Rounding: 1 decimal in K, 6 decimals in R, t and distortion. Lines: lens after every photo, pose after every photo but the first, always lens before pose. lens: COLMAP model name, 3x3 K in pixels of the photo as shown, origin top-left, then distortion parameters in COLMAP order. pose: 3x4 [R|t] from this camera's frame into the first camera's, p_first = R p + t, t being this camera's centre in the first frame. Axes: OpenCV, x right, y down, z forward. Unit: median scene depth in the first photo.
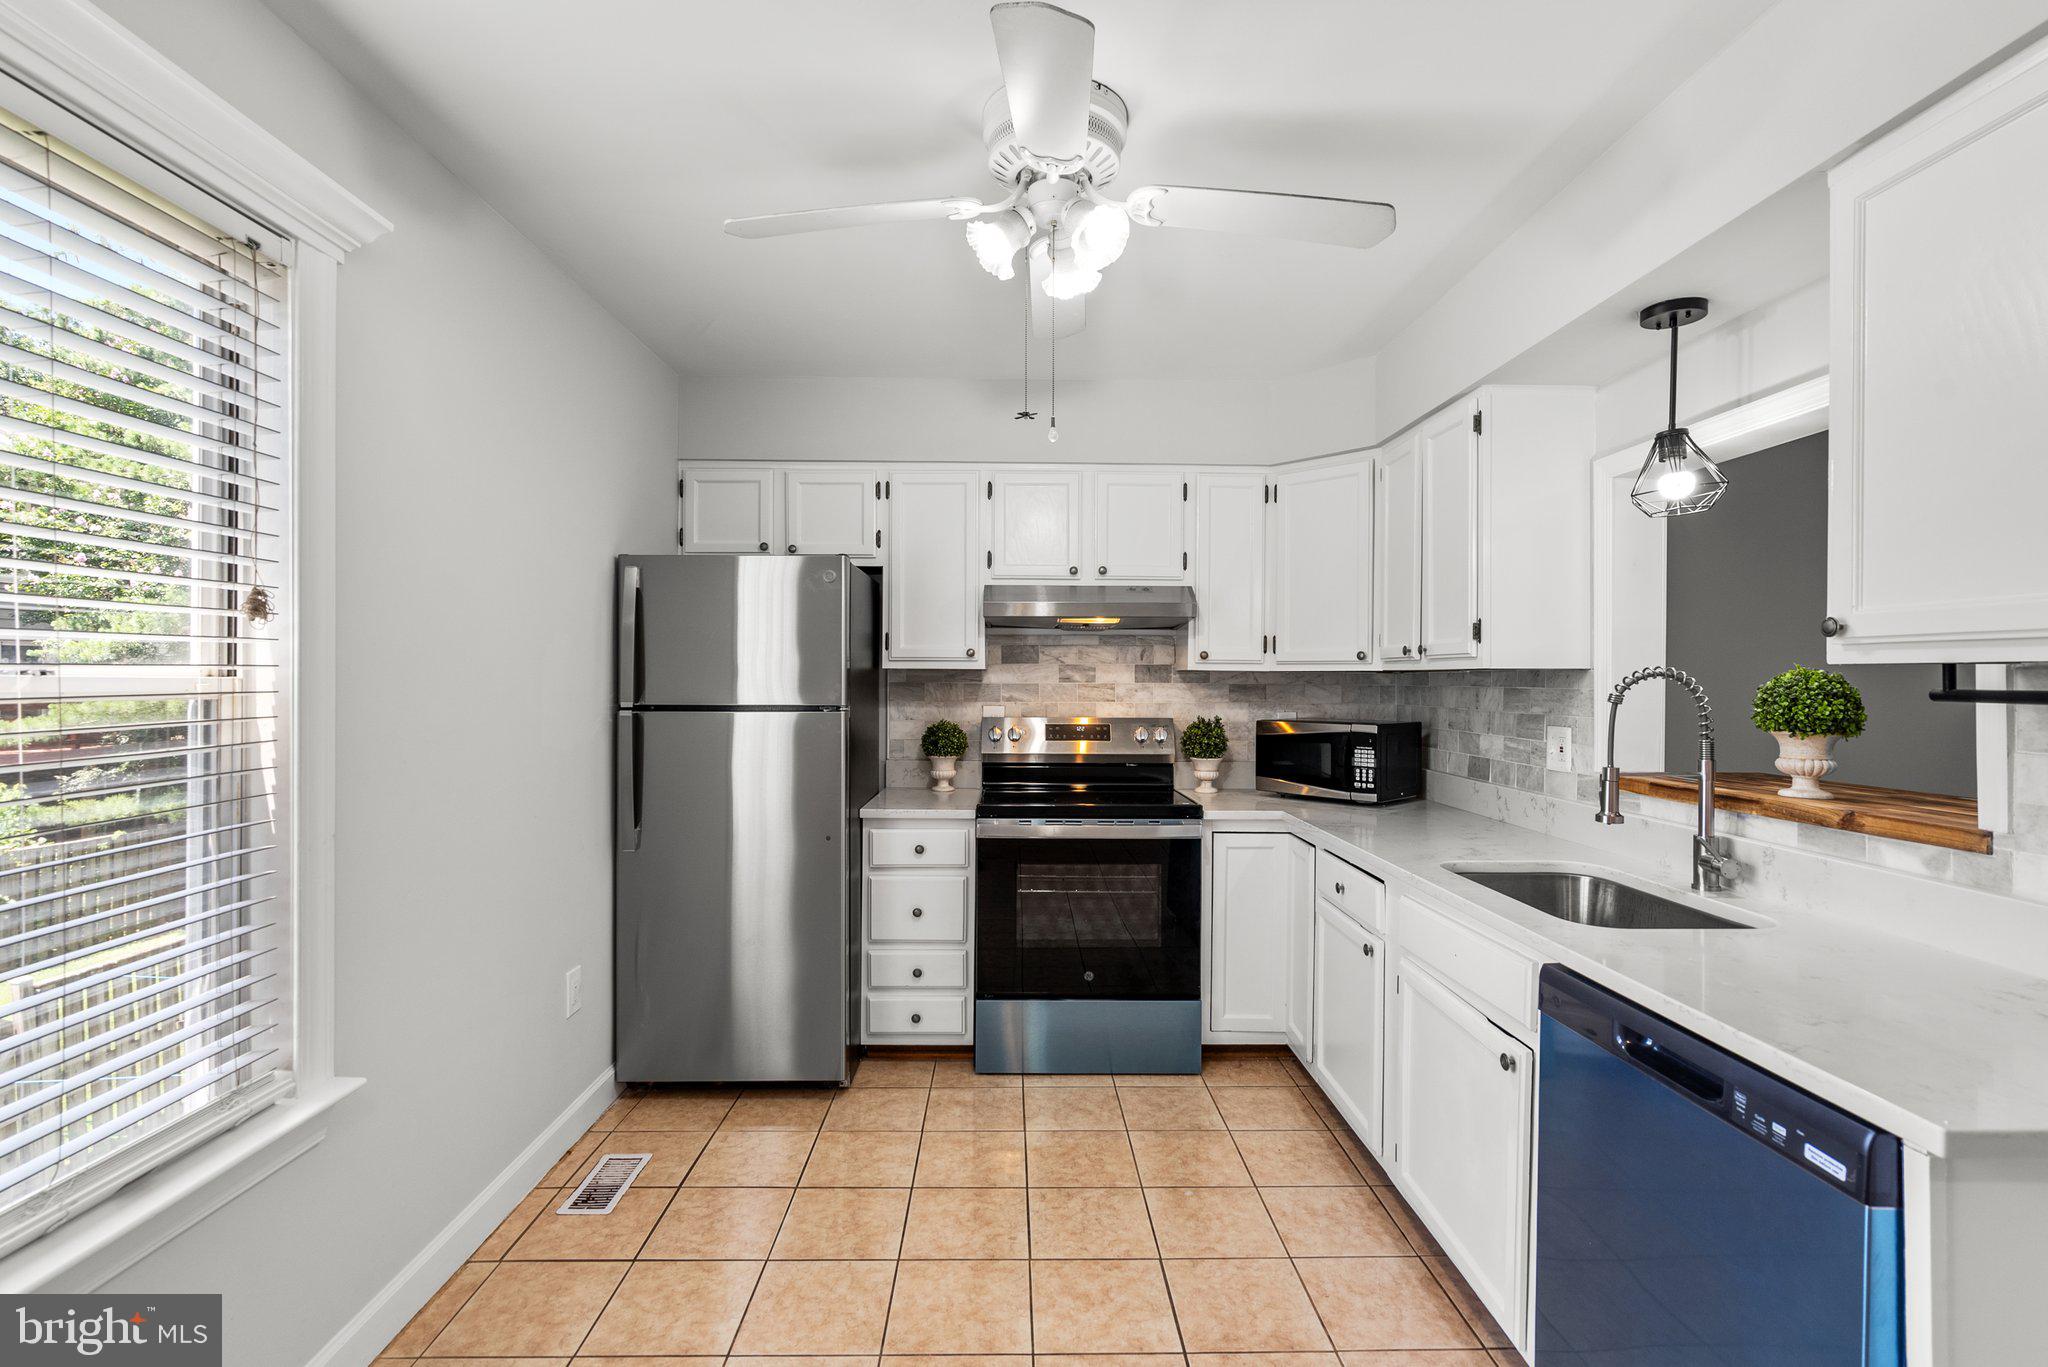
lens RADIAL K [[945.7, 0, 1027.3], [0, 945.7, 673.3], [0, 0, 1]] dist [-0.011753, 0.004923]
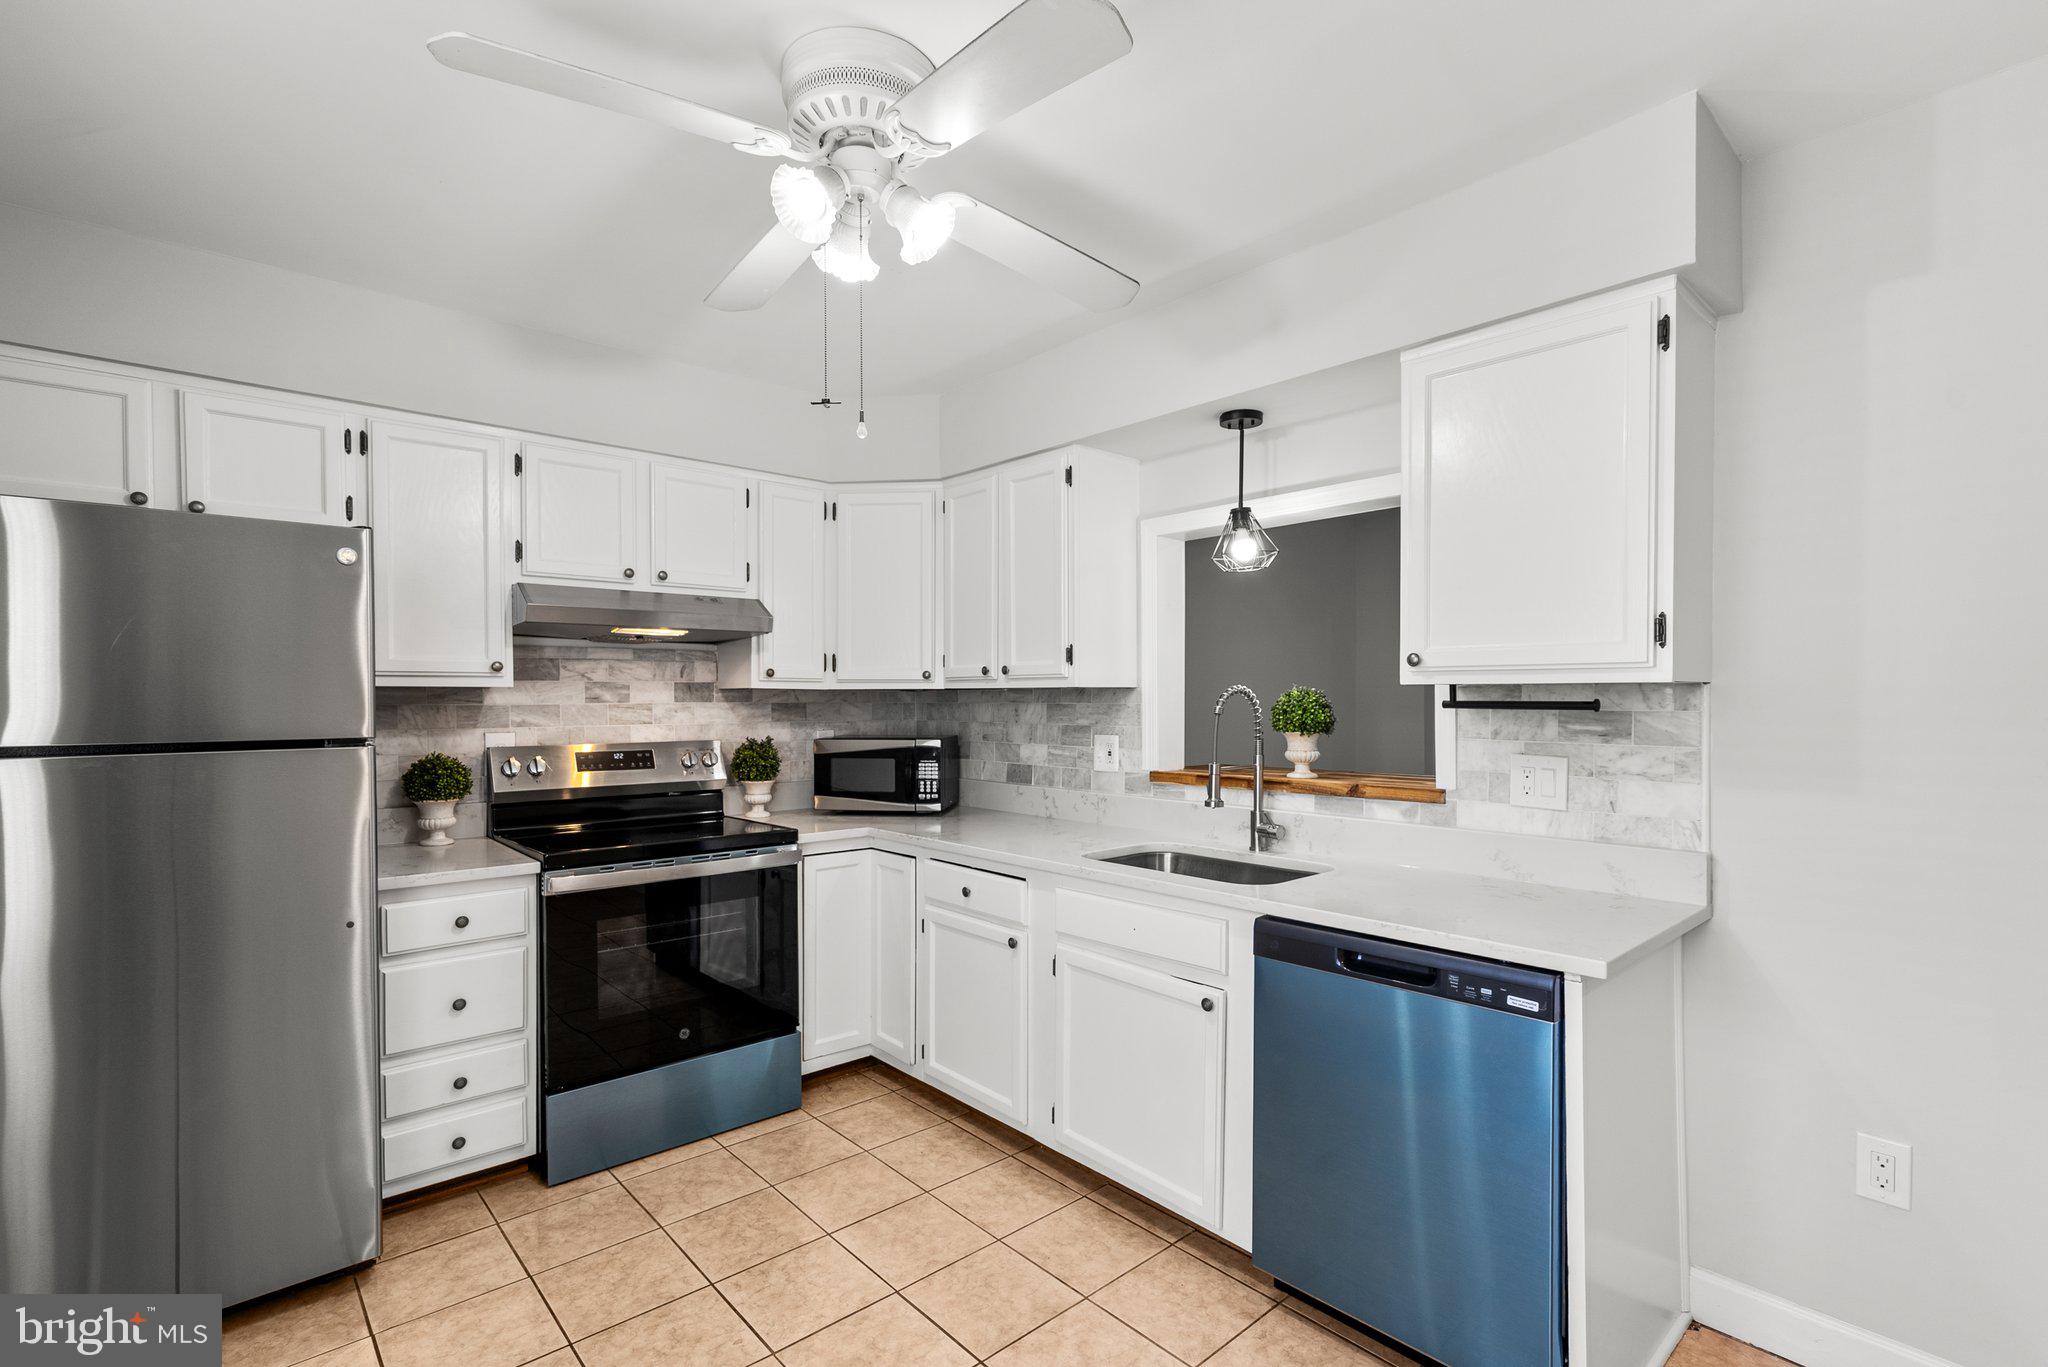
lens RADIAL K [[945.7, 0, 1029.7], [0, 945.7, 701.1], [0, 0, 1]] dist [-0.011753, 0.004923]
pose [[0.753547, -0.008980, 0.657333, -0.280578], [0.002395, 0.999938, 0.010915, -0.000557], [-0.657390, -0.006650, 0.753521, 0.127603]]
